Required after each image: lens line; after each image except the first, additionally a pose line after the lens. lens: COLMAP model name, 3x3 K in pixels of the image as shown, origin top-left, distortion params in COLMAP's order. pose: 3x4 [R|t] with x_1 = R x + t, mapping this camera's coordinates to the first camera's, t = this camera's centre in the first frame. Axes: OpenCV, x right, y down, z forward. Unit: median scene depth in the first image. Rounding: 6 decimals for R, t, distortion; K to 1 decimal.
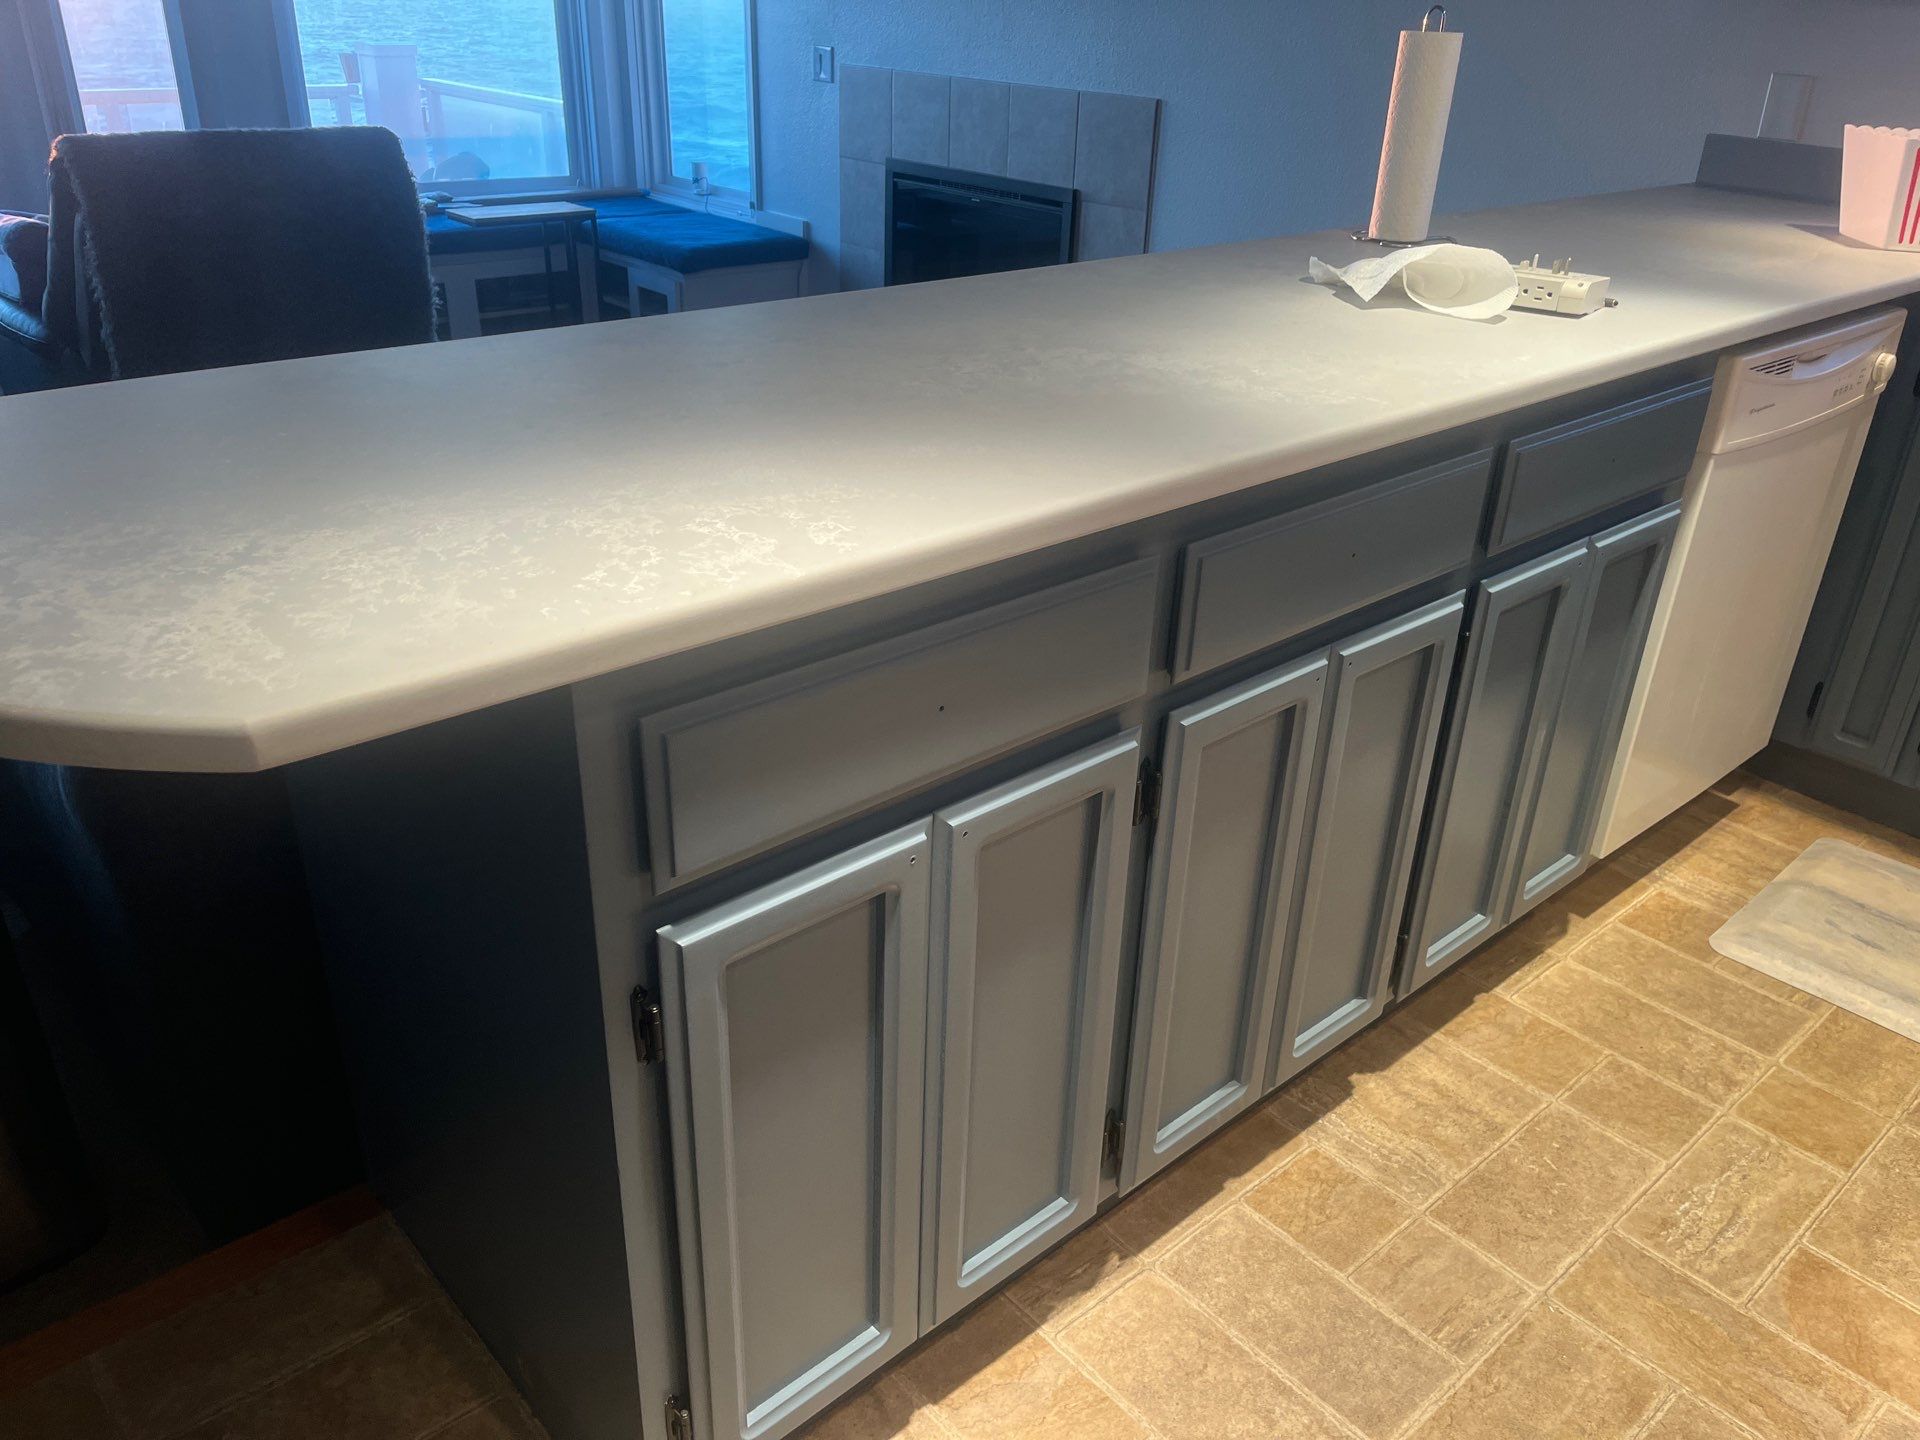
lens RADIAL K [[1472.2, 0, 965.7], [0, 1472.2, 721.8], [0, 0, 1]] dist [0.070533, -0.092691]
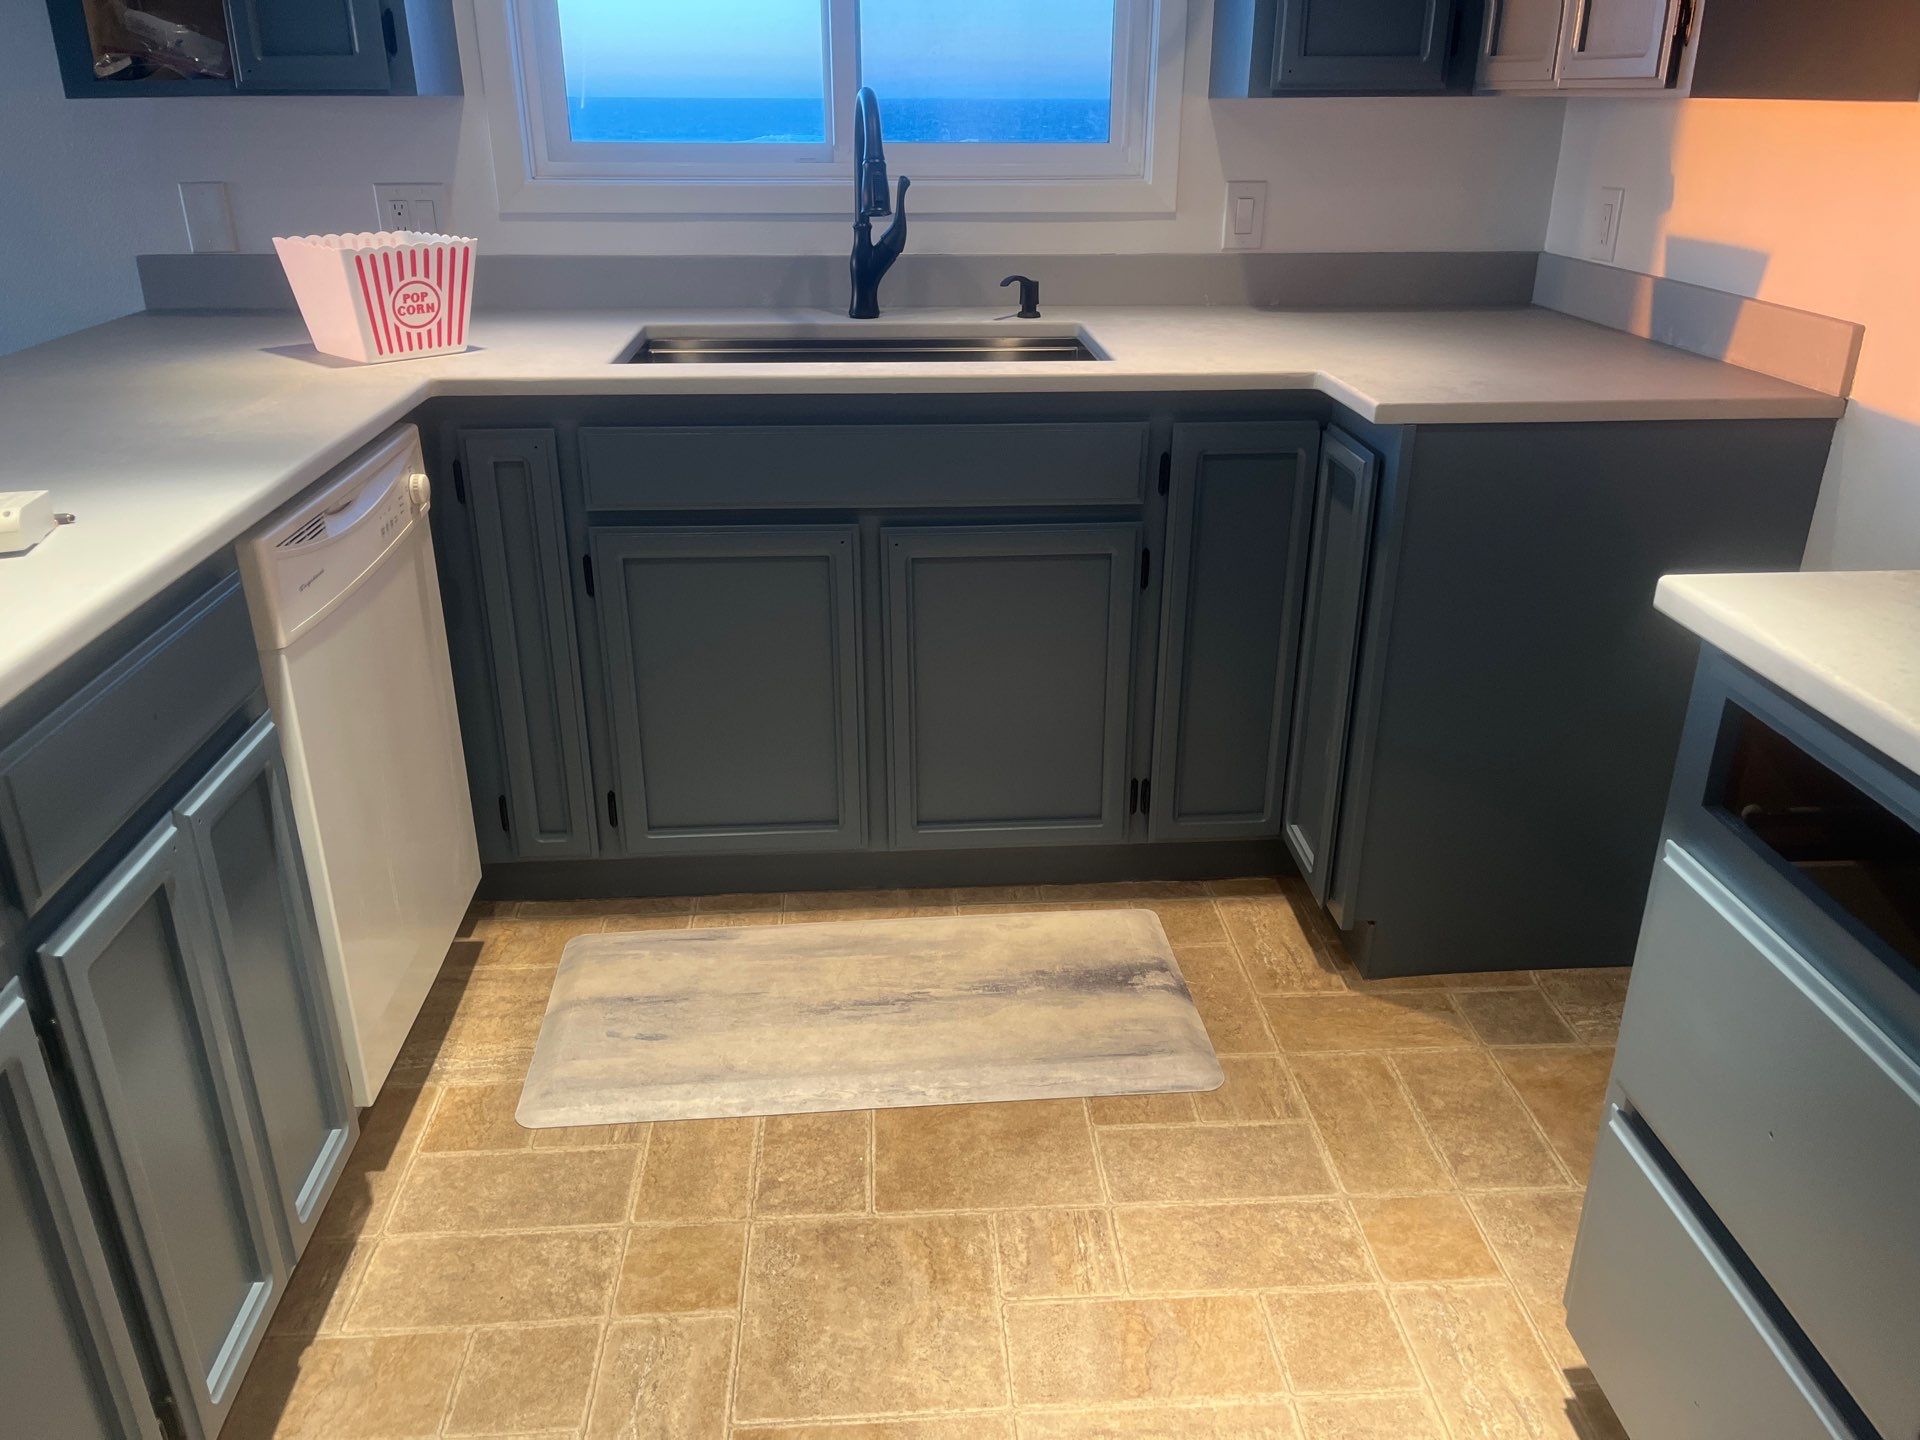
lens RADIAL K [[1472.2, 0, 955.3], [0, 1472.2, 727.6], [0, 0, 1]] dist [0.070533, -0.092691]
pose [[0.623519, -0.344643, 0.701744, 0.121657], [0.377849, 0.918643, 0.115438, -0.083295], [-0.684437, 0.193176, 0.703014, 0.143397]]
